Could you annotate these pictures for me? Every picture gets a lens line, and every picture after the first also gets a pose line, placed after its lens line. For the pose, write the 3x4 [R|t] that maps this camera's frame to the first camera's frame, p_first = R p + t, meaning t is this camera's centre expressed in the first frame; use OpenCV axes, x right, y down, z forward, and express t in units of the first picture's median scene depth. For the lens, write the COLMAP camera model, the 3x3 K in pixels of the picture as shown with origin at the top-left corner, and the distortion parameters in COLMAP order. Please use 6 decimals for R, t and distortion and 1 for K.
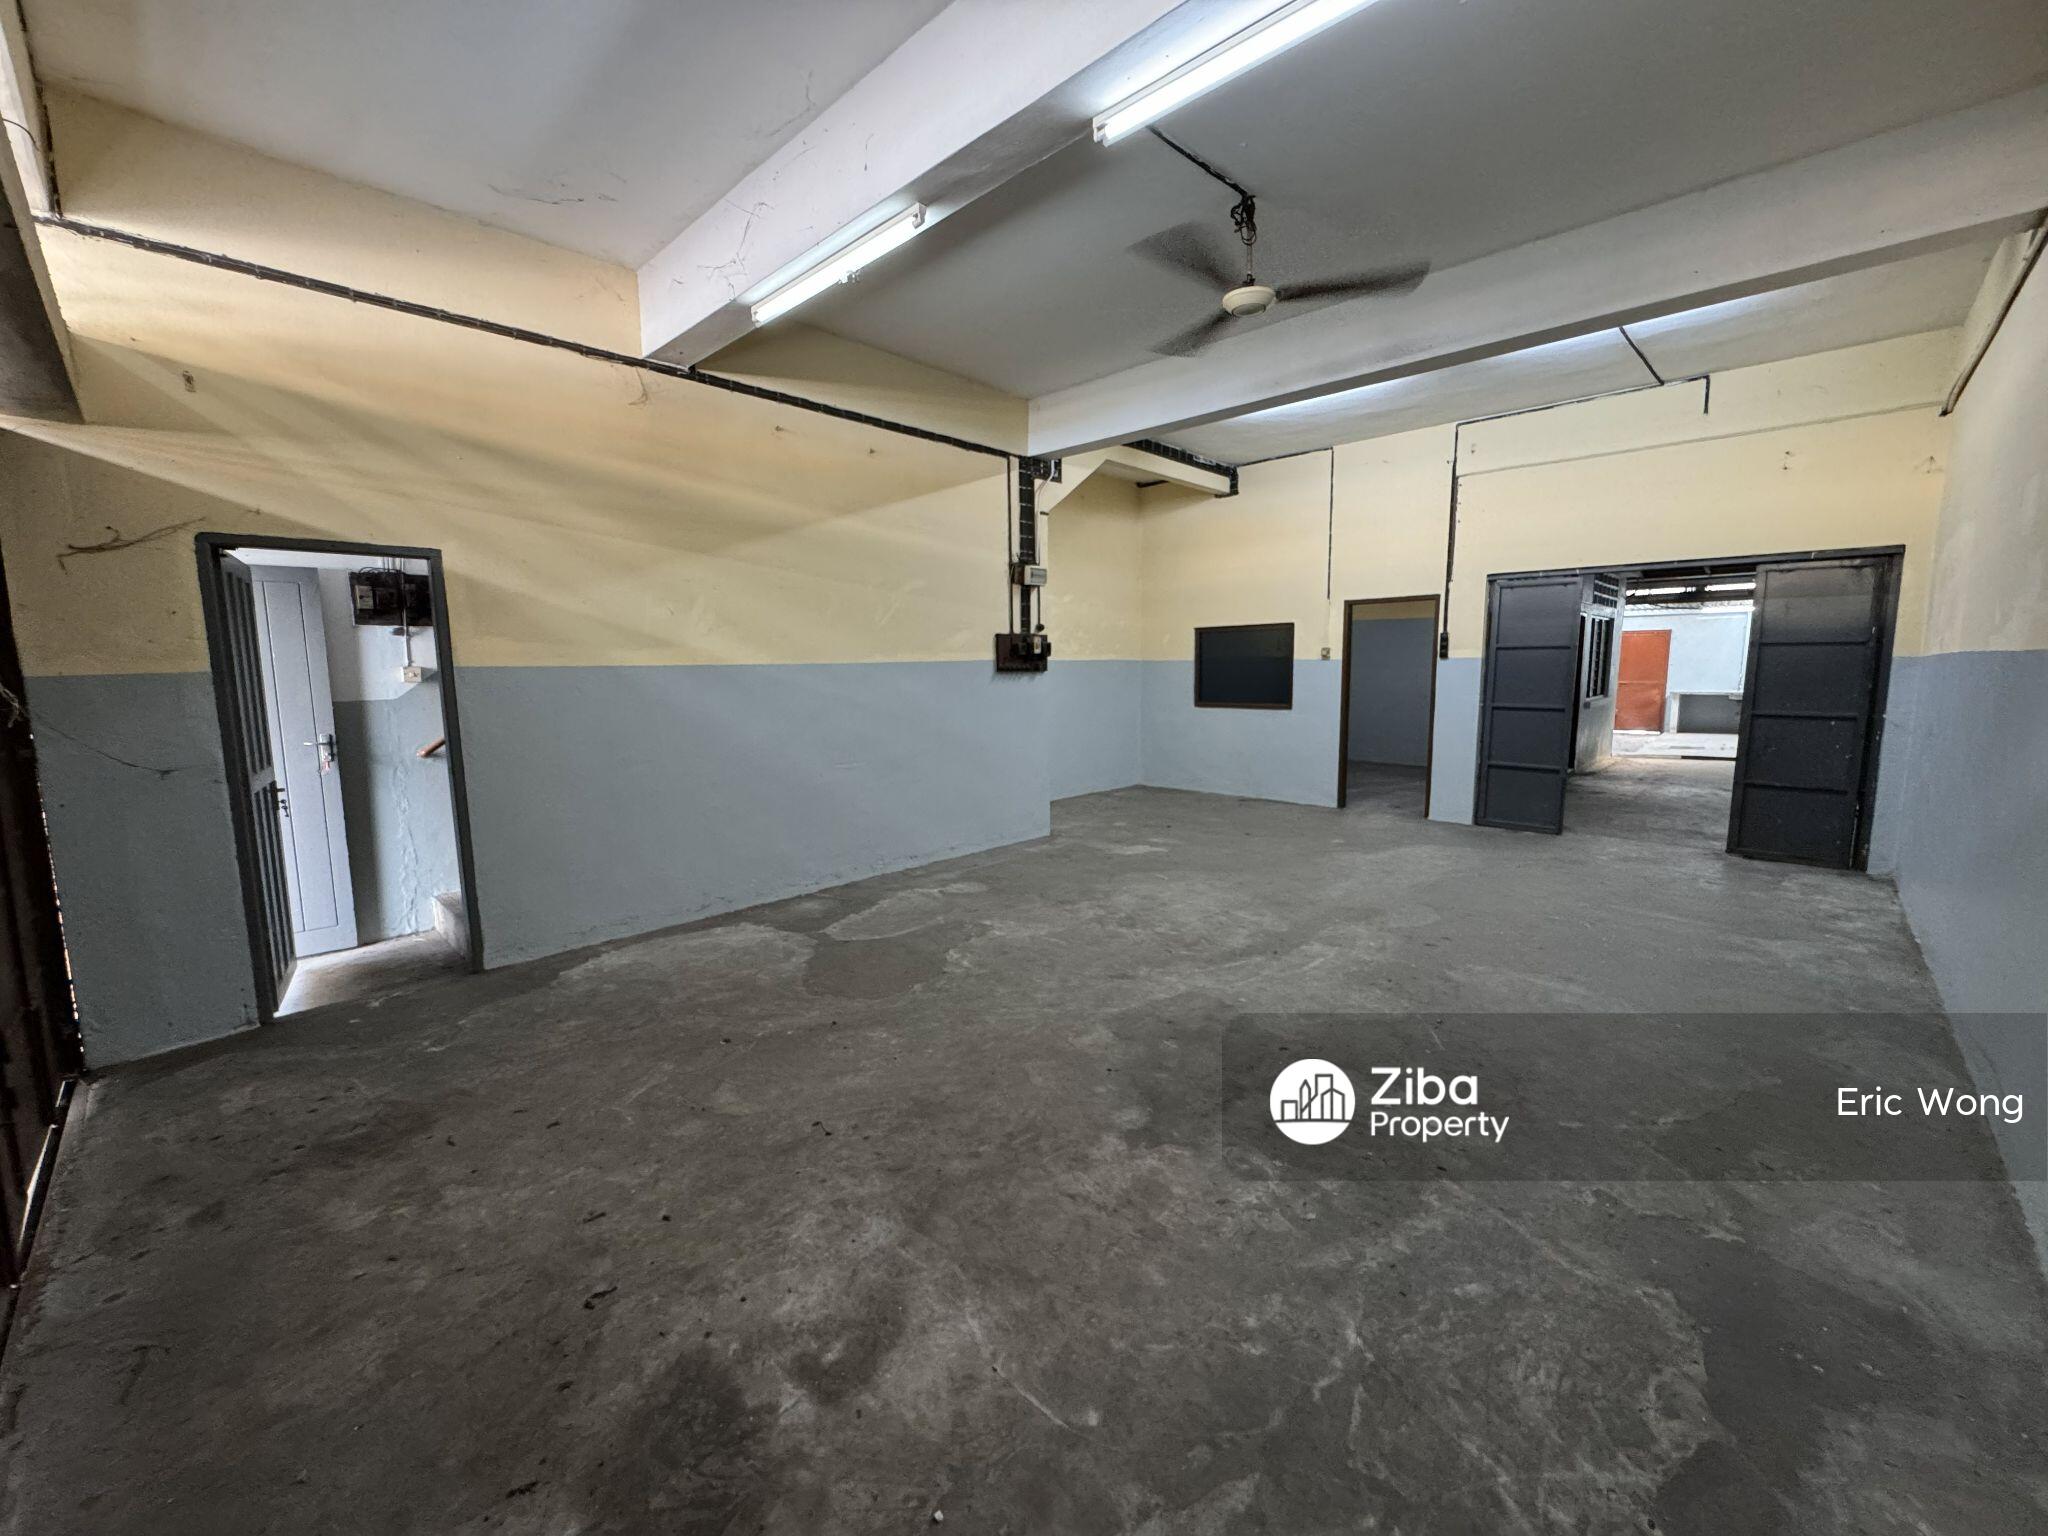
lens RADIAL K [[820.4, 0, 1019.1], [0, 820.4, 768.1], [0, 0, 1]] dist [-0.003795, 0.001744]
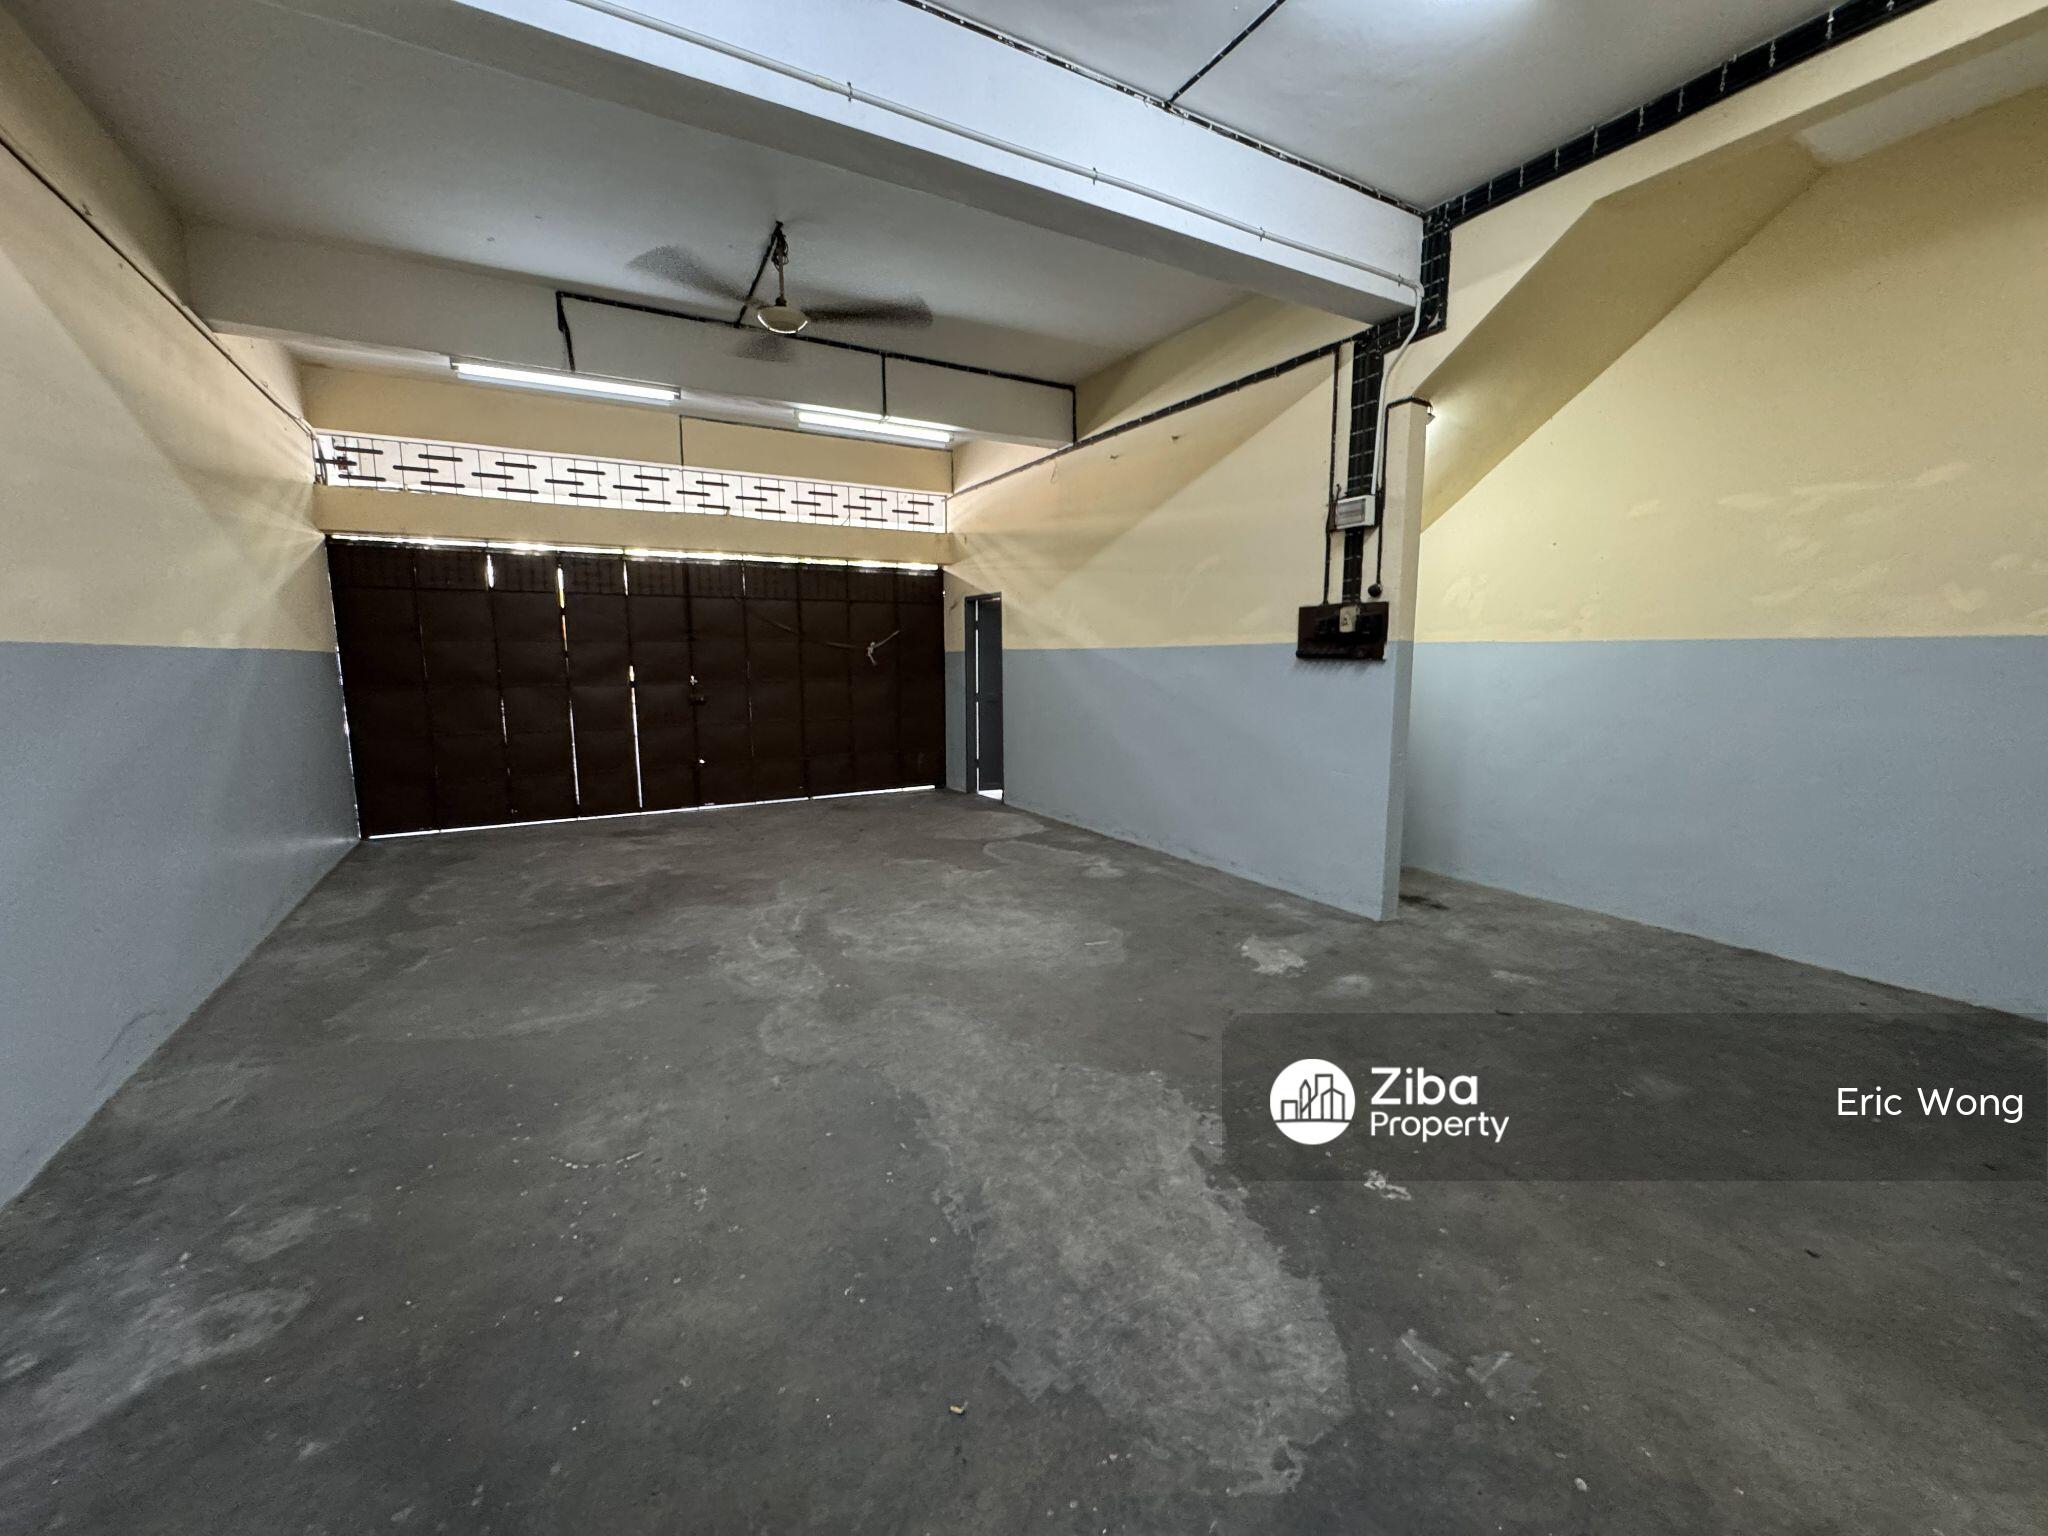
lens RADIAL K [[820.4, 0, 1029.5], [0, 820.4, 770.2], [0, 0, 1]] dist [-0.003795, 0.001744]
pose [[-0.269792, 0.146380, -0.951727, 1.029165], [-0.116681, 0.976125, 0.183209, -0.171420], [0.955823, 0.160477, -0.246271, 1.310565]]
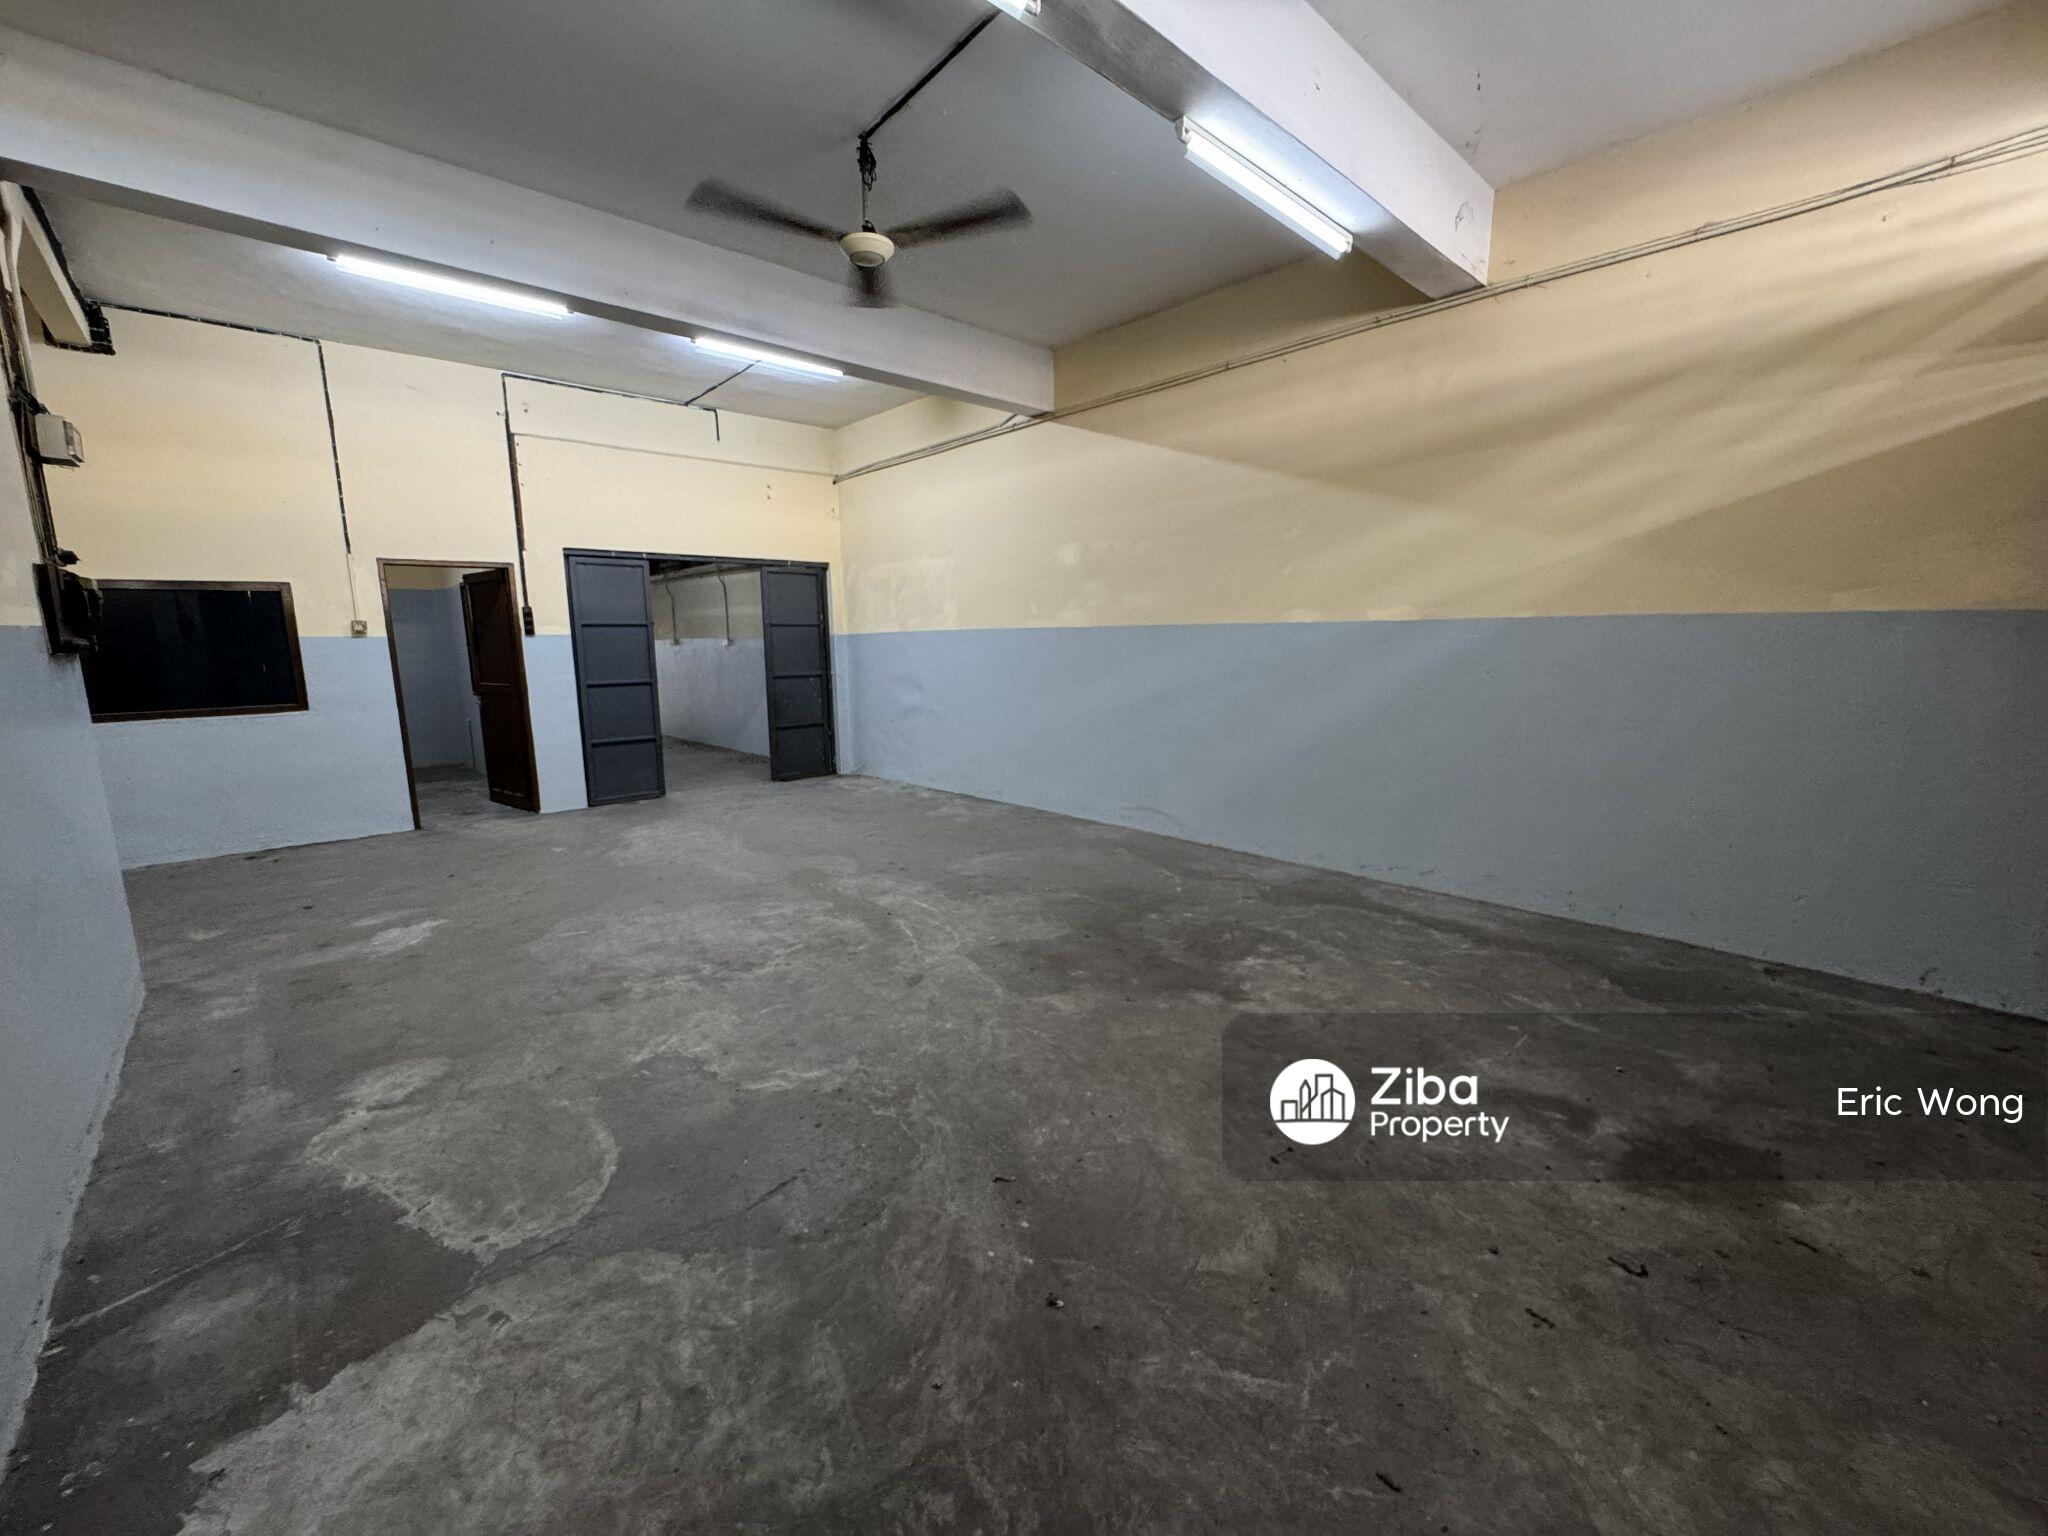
lens RADIAL K [[820.4, 0, 1023.6], [0, 820.4, 768.9], [0, 0, 1]] dist [-0.003795, 0.001744]
pose [[0.055422, -0.151681, 0.986875, -0.583374], [0.139264, 0.979907, 0.142789, -0.066861], [-0.988703, 0.129523, 0.075432, 0.642614]]
